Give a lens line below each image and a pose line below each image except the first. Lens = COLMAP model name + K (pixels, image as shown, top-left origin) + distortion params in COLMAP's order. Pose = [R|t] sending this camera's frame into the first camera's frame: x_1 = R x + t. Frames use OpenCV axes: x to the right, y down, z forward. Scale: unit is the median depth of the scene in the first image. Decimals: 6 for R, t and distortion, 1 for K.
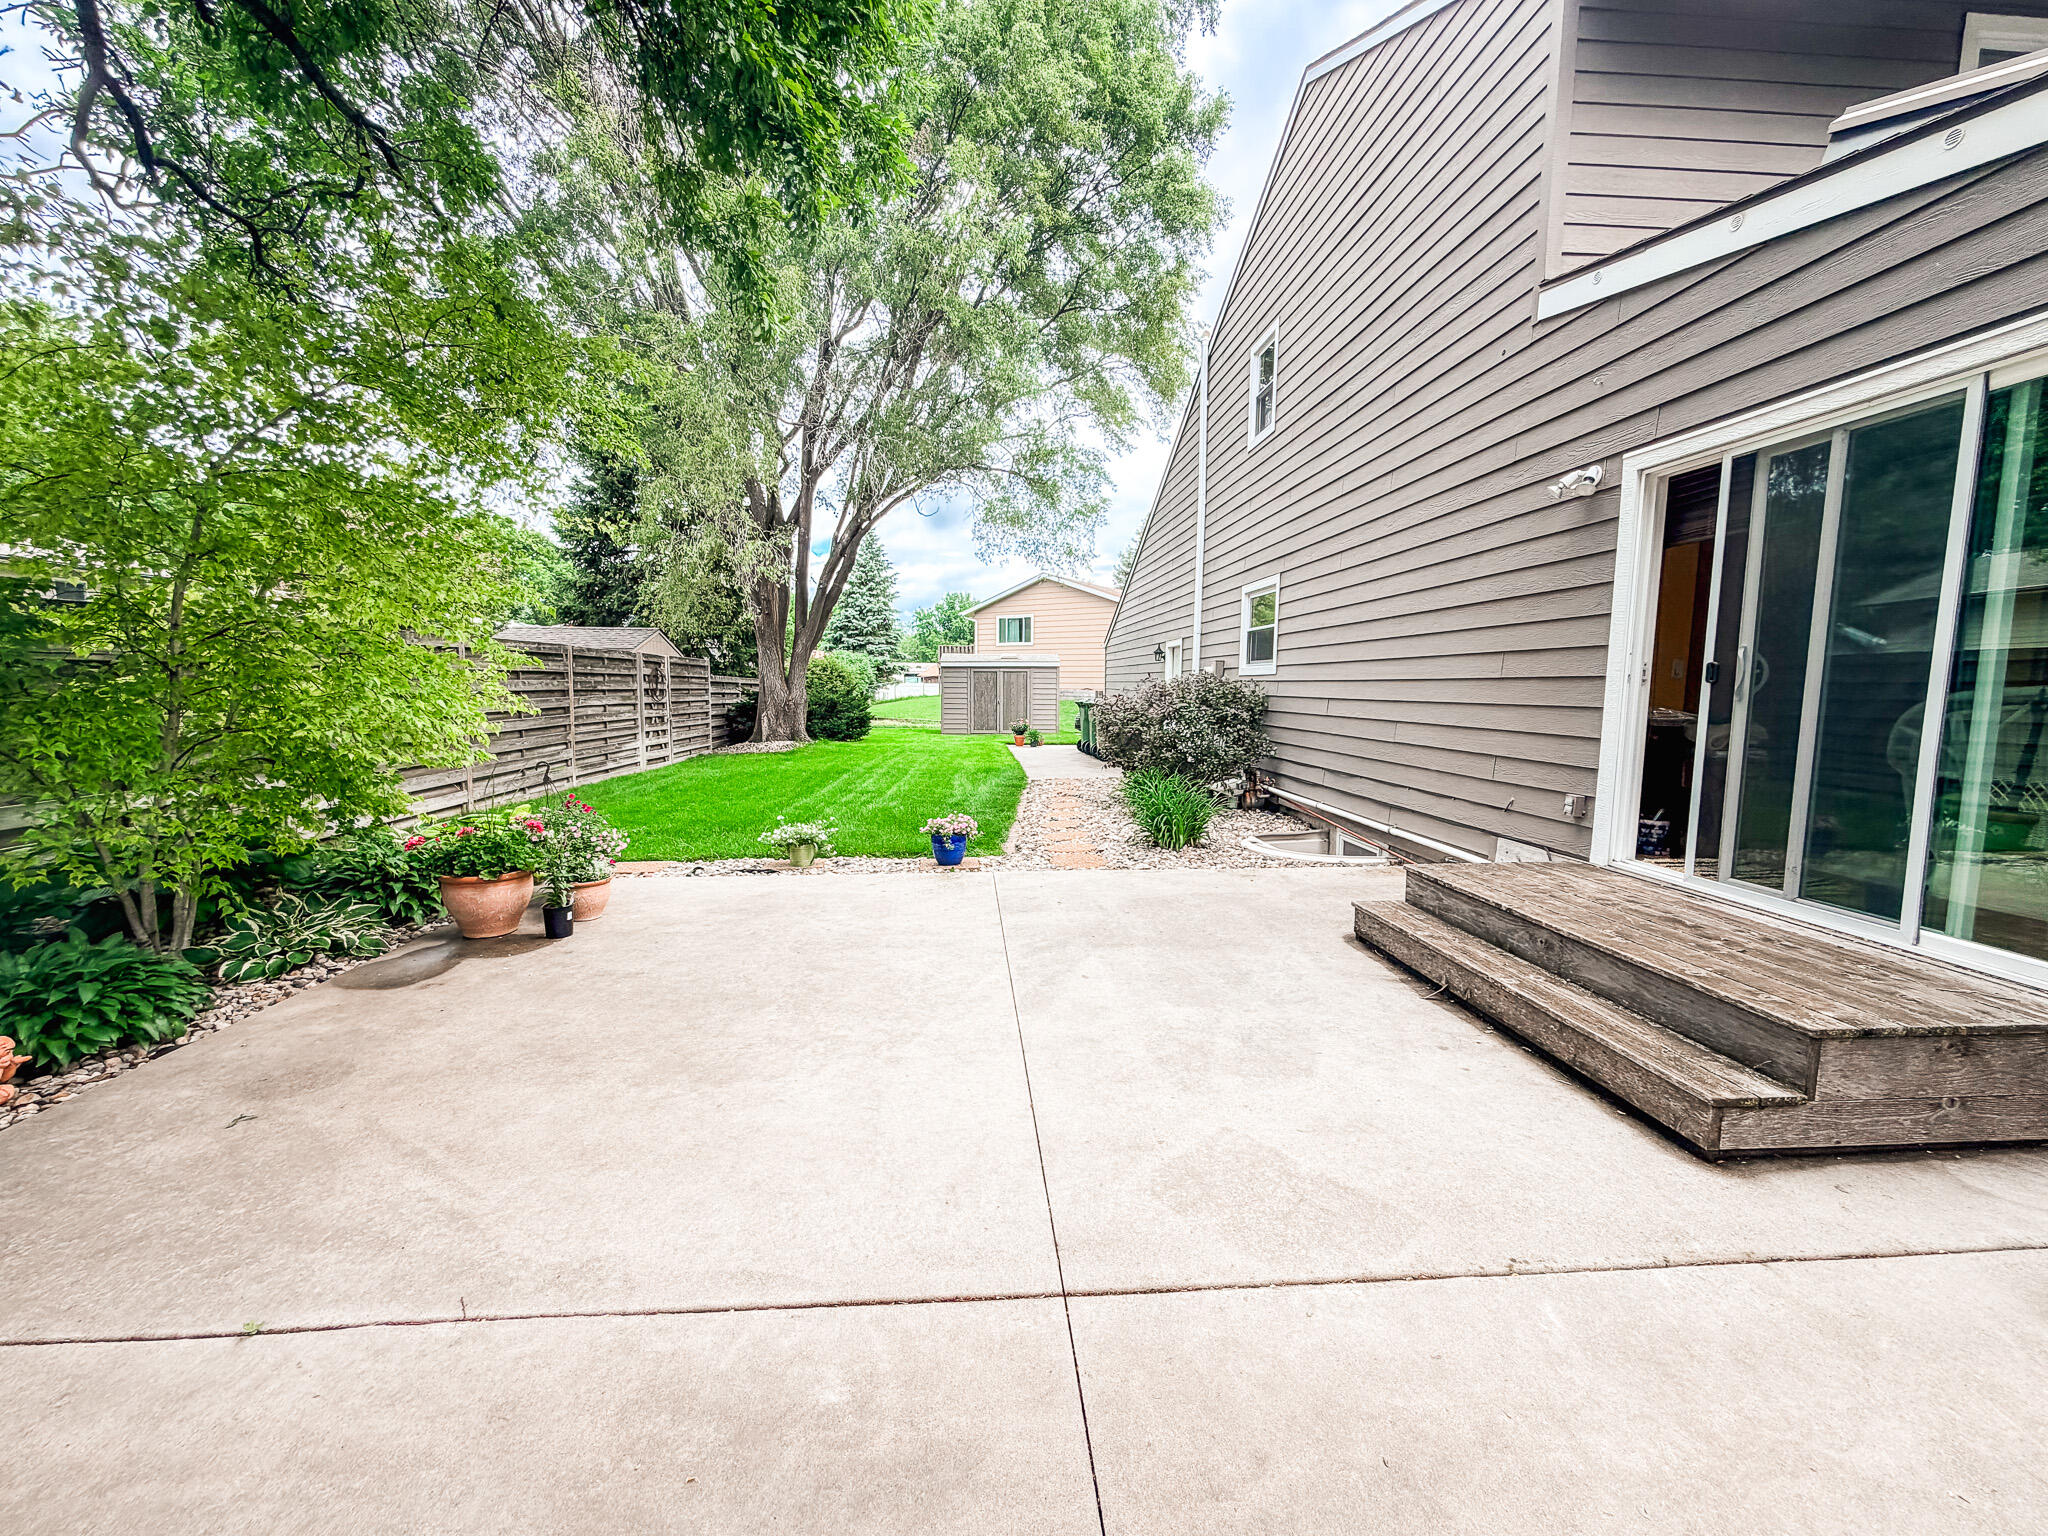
lens RADIAL K [[818.0, 0, 1021.1], [0, 818.0, 767.1], [0, 0, 1]] dist [0.000070, -0.000004]
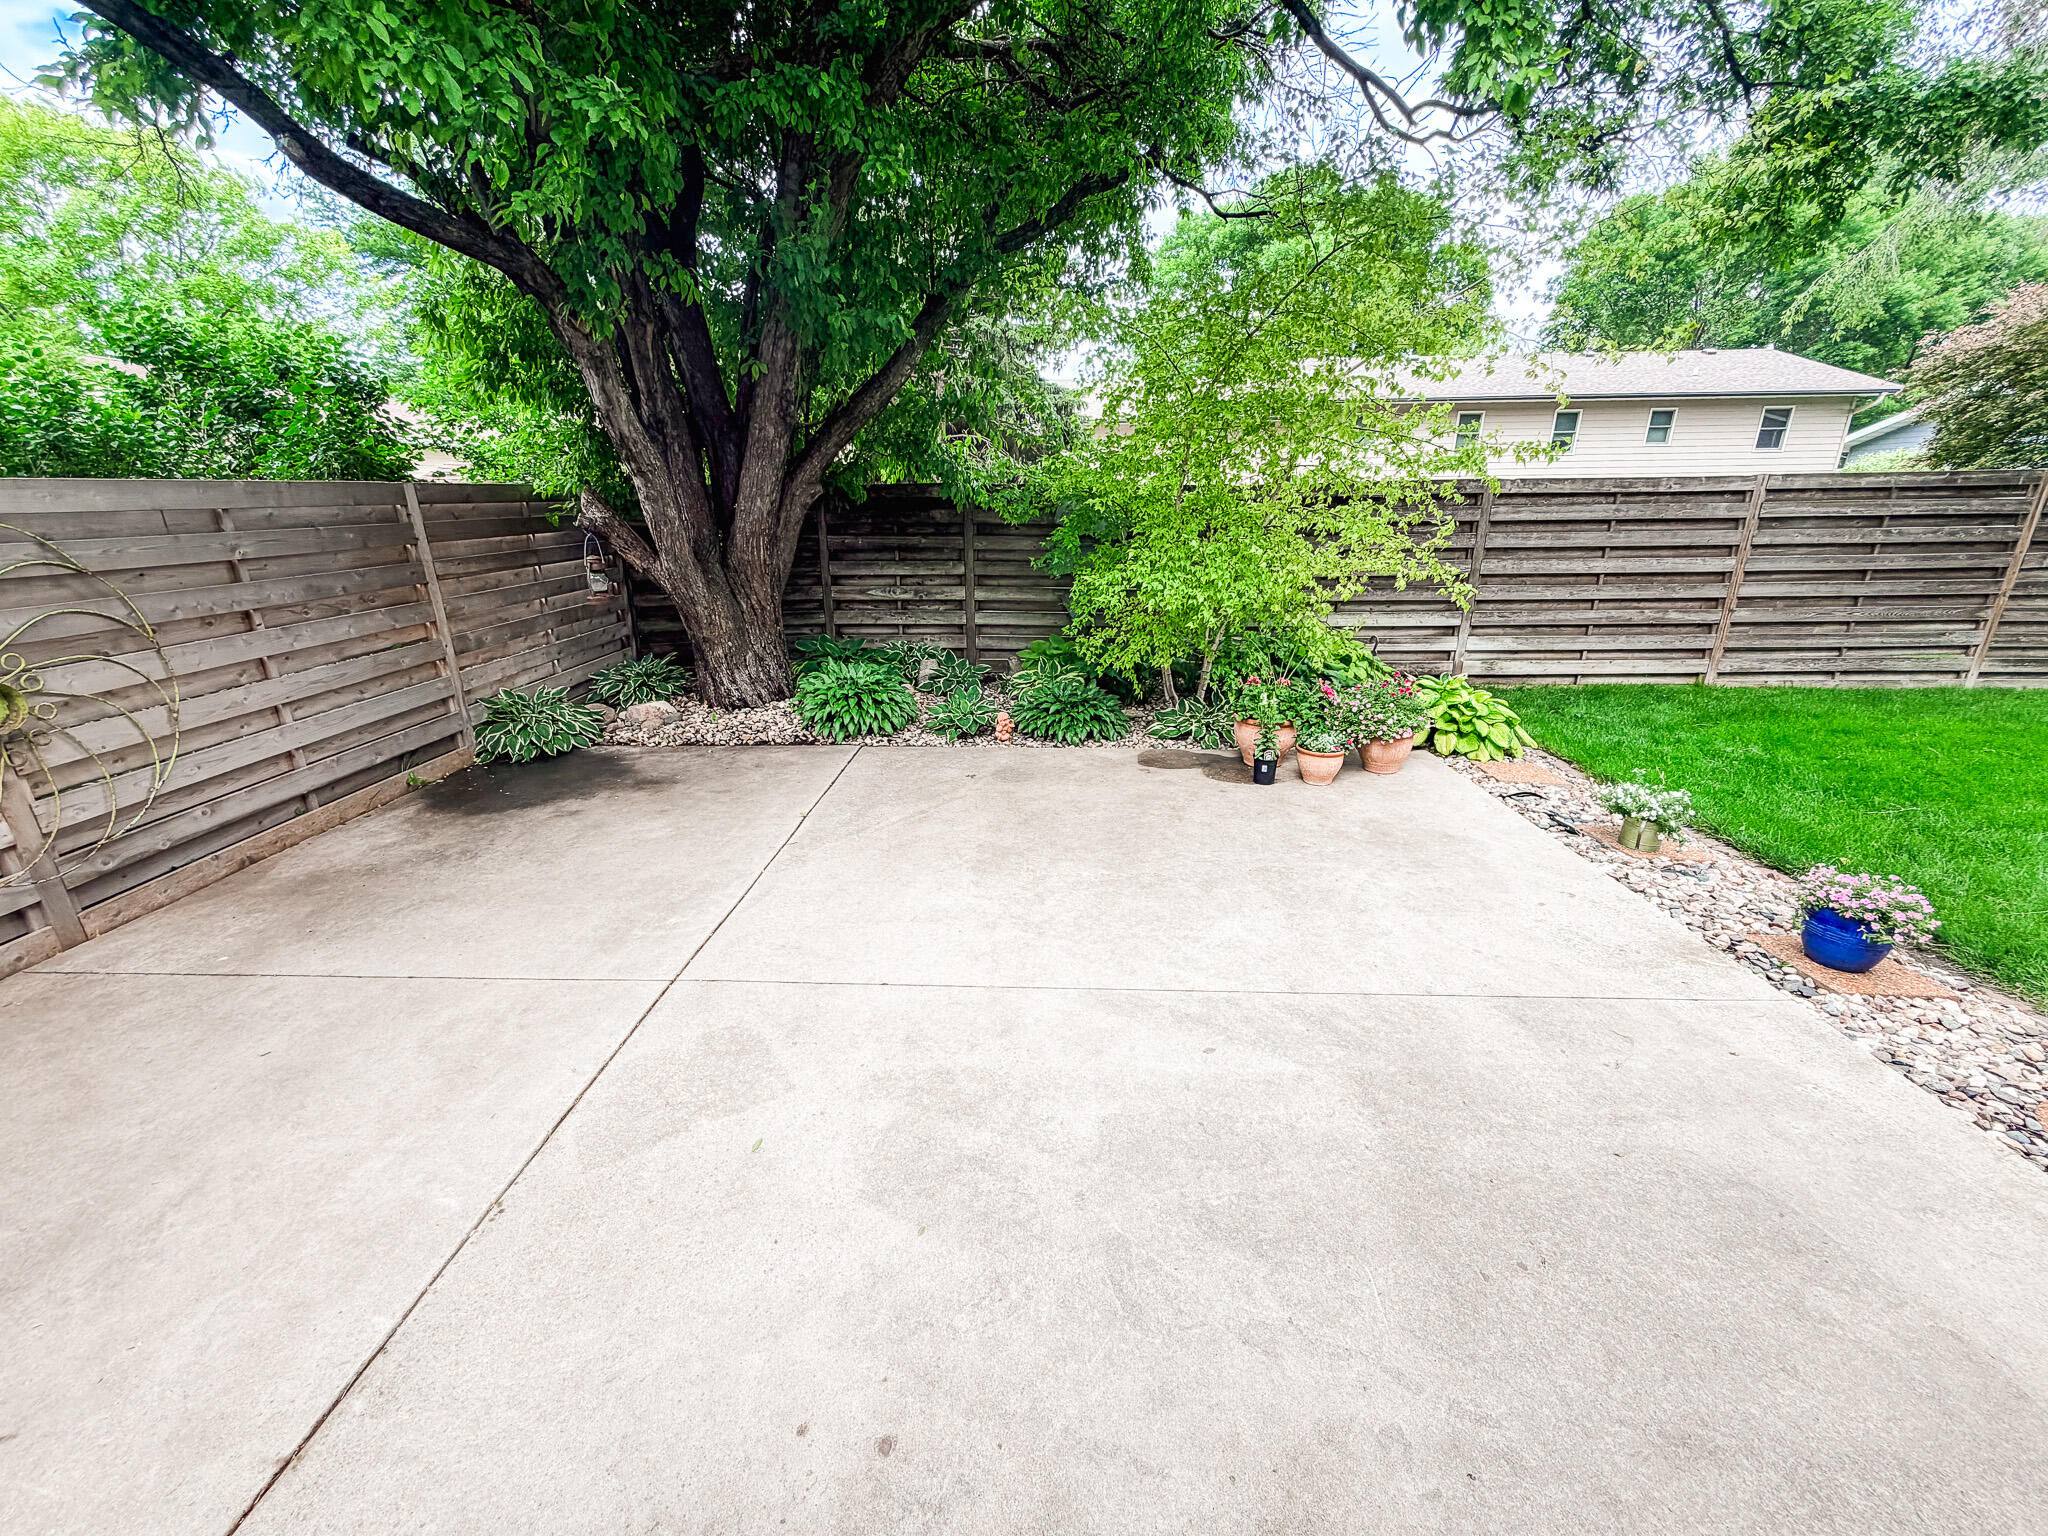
lens RADIAL K [[818.0, 0, 1022.7], [0, 818.0, 768.9], [0, 0, 1]] dist [0.000070, -0.000004]
pose [[-0.119382, 0.309778, -0.943285, 0.169878], [-0.088601, 0.942965, 0.320886, -0.046642], [0.988887, 0.121884, -0.085126, 0.212193]]
